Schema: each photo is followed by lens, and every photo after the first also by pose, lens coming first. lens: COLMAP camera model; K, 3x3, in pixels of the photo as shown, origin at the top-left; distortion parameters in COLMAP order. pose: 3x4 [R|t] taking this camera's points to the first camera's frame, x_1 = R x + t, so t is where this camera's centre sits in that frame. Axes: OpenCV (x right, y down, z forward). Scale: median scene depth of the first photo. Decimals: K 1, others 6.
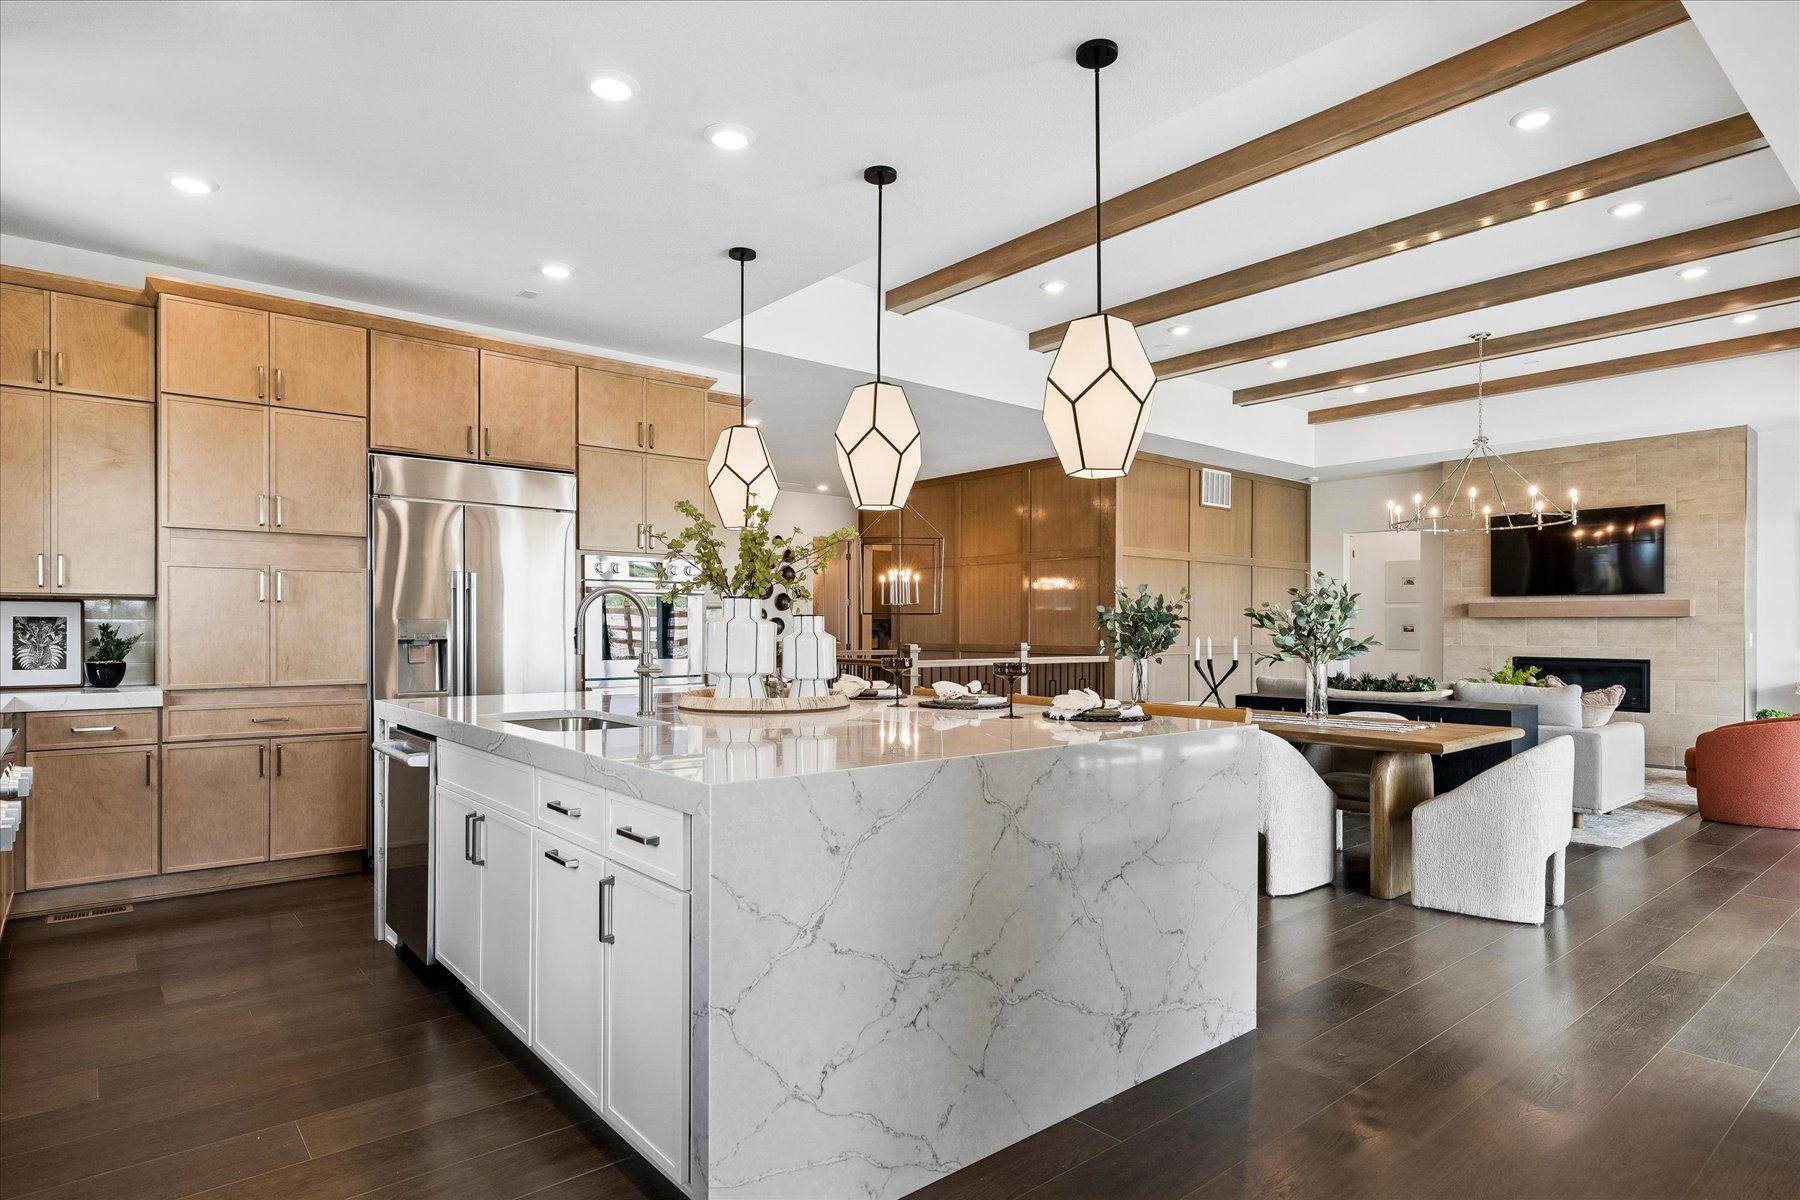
lens RADIAL K [[975.6, 0, 899.0], [0, 975.6, 623.8], [0, 0, 1]] dist [0.000242, 0.000799]
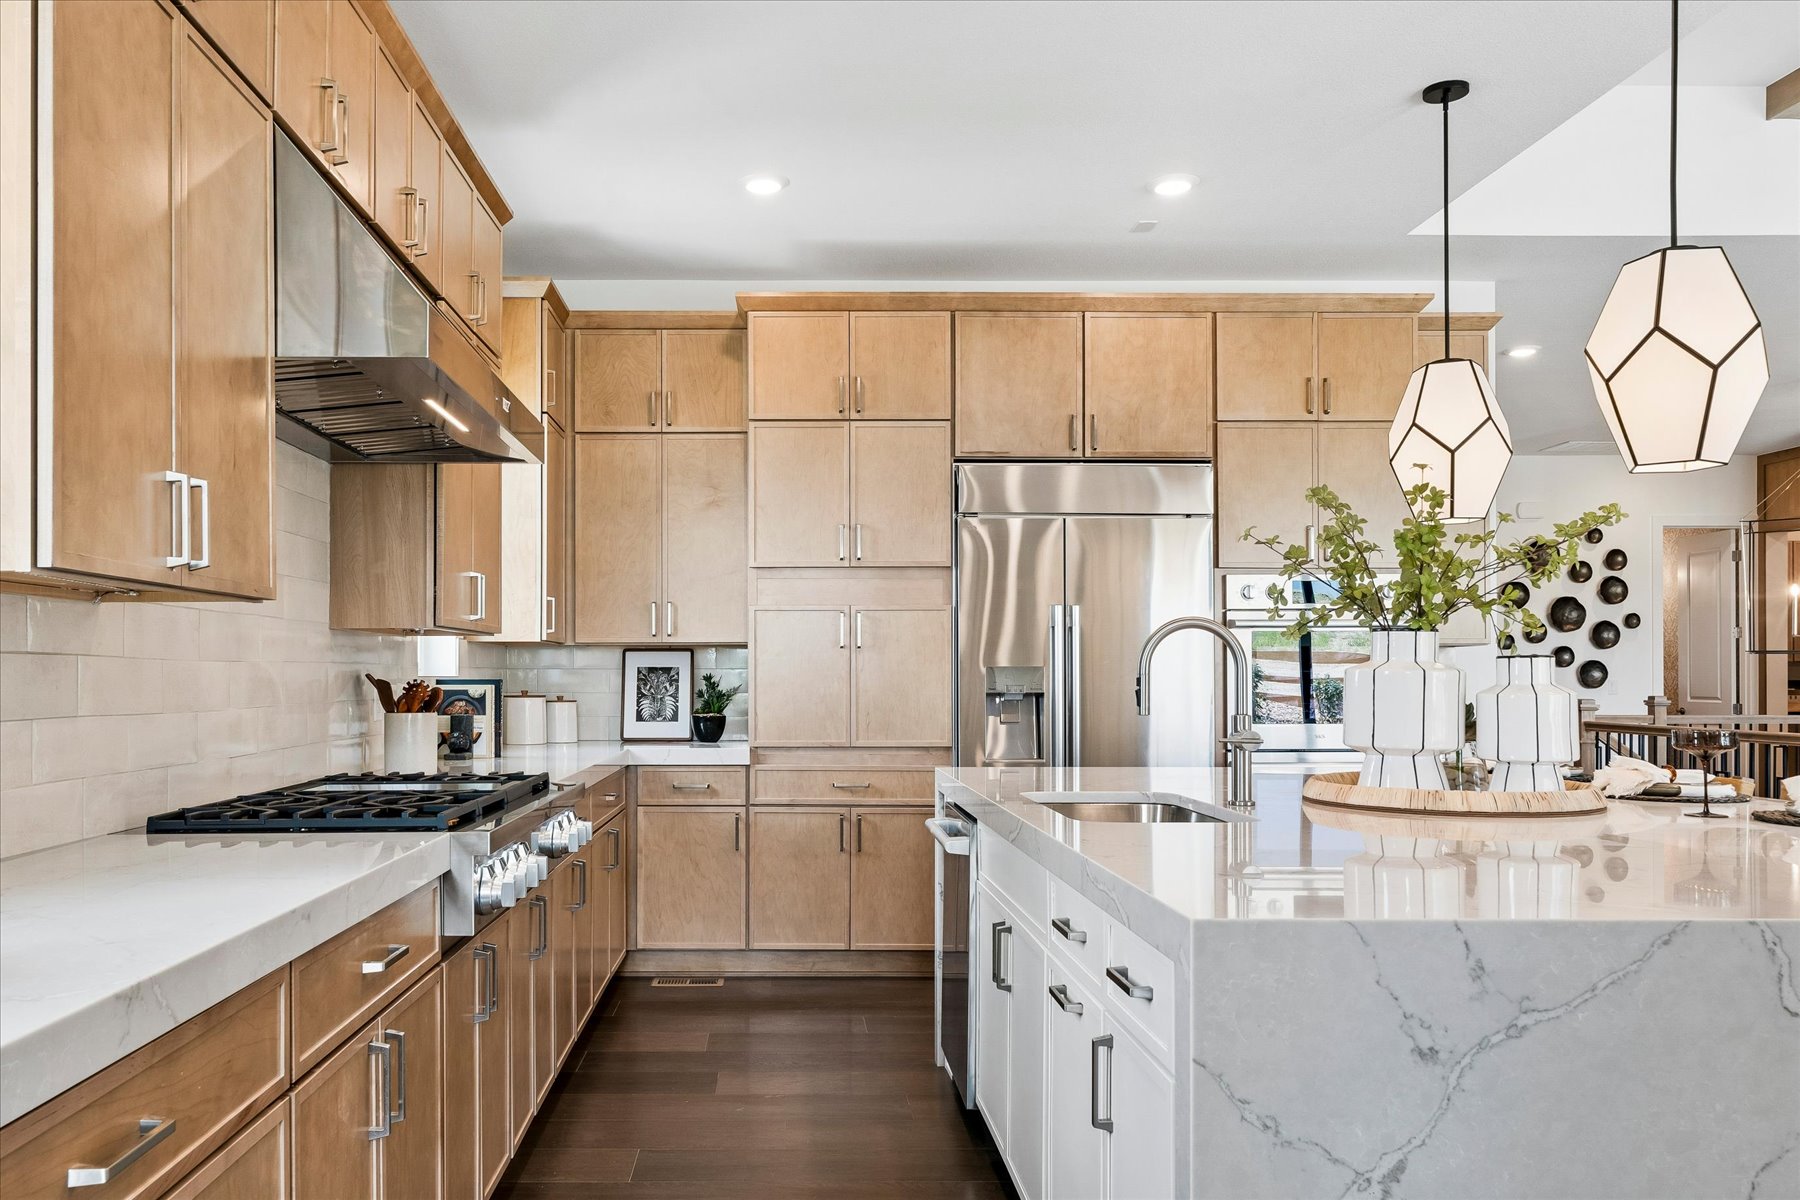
lens RADIAL K [[1339.1, 0, 899.7], [0, 1339.1, 662.4], [0, 0, 1]] dist [0.002311, -0.000235]
pose [[0.775200, -0.008755, -0.631655, 0.133110], [0.004388, 0.999954, -0.008474, 0.000410], [0.631701, 0.003797, 0.775203, 0.112798]]
